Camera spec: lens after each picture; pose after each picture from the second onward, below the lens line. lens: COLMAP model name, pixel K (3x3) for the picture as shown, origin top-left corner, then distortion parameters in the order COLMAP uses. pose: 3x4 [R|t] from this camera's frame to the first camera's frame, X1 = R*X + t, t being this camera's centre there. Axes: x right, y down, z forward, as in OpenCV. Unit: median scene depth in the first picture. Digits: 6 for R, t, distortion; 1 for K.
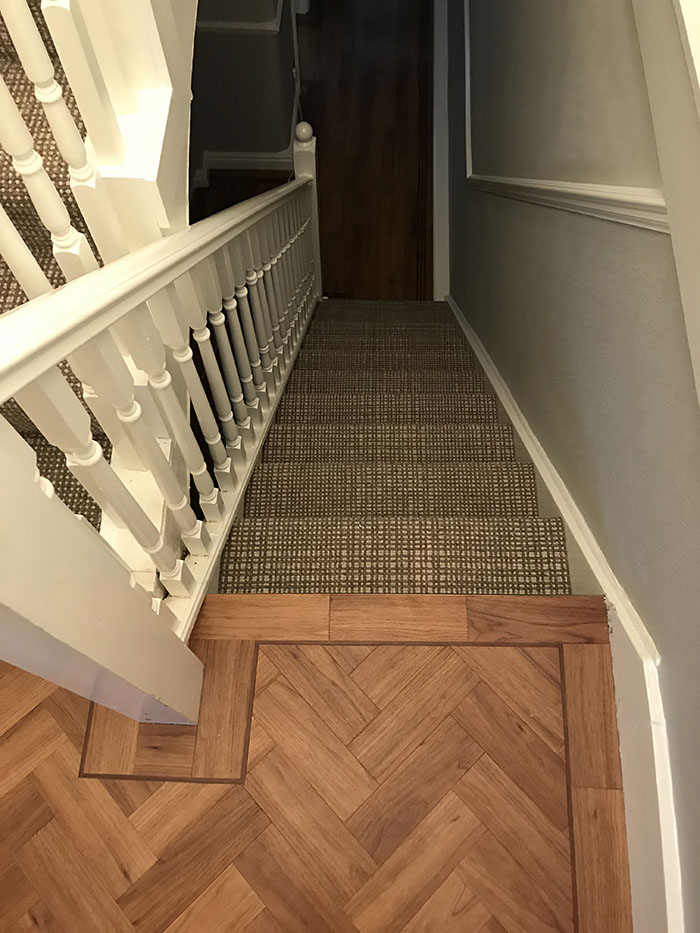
lens RADIAL K [[760.3, 0, 355.2], [0, 760.3, 463.6], [0, 0, 1]] dist [0.035672, -0.048986]
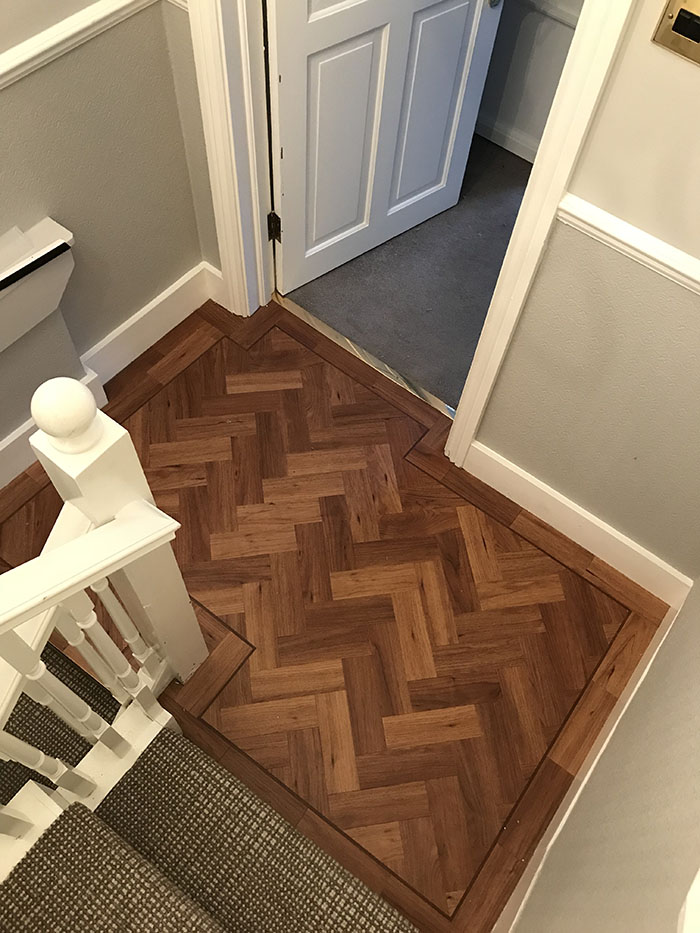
lens RADIAL K [[760.3, 0, 349.8], [0, 760.3, 462.3], [0, 0, 1]] dist [0.035672, -0.048986]
pose [[-0.820046, -0.520059, 0.238880, -0.710148], [0.490653, -0.424022, 0.761226, -0.568076], [-0.294592, 0.741447, 0.602886, -0.342503]]
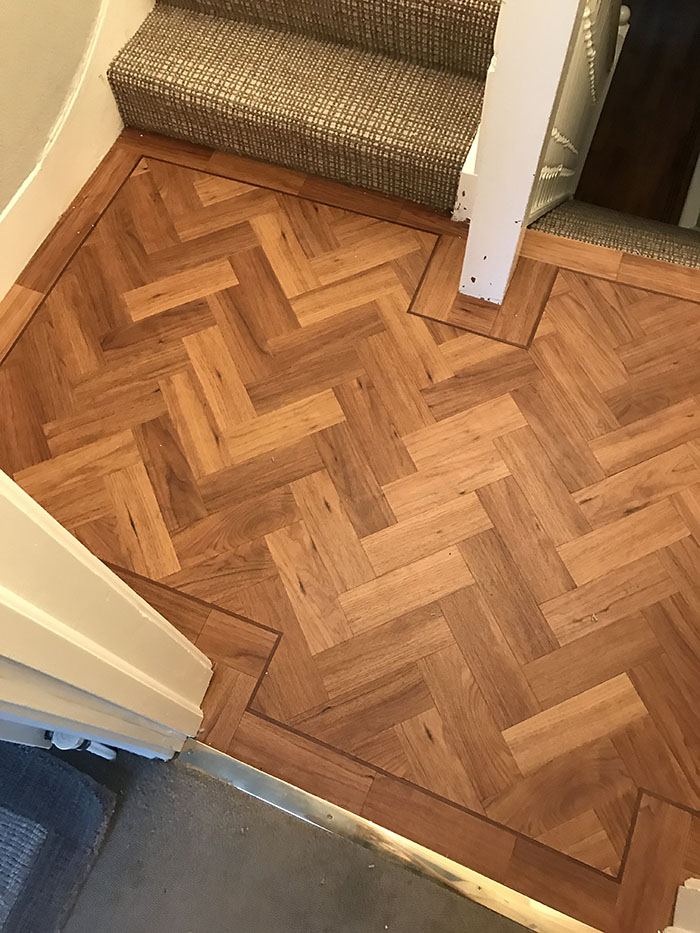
lens RADIAL K [[760.3, 0, 349.6], [0, 760.3, 467.2], [0, 0, 1]] dist [0.035672, -0.048986]
pose [[0.941329, 0.291204, -0.170586, -0.151729], [-0.289714, 0.956505, 0.034123, 0.650221], [0.173103, 0.017301, 0.984752, -0.313667]]
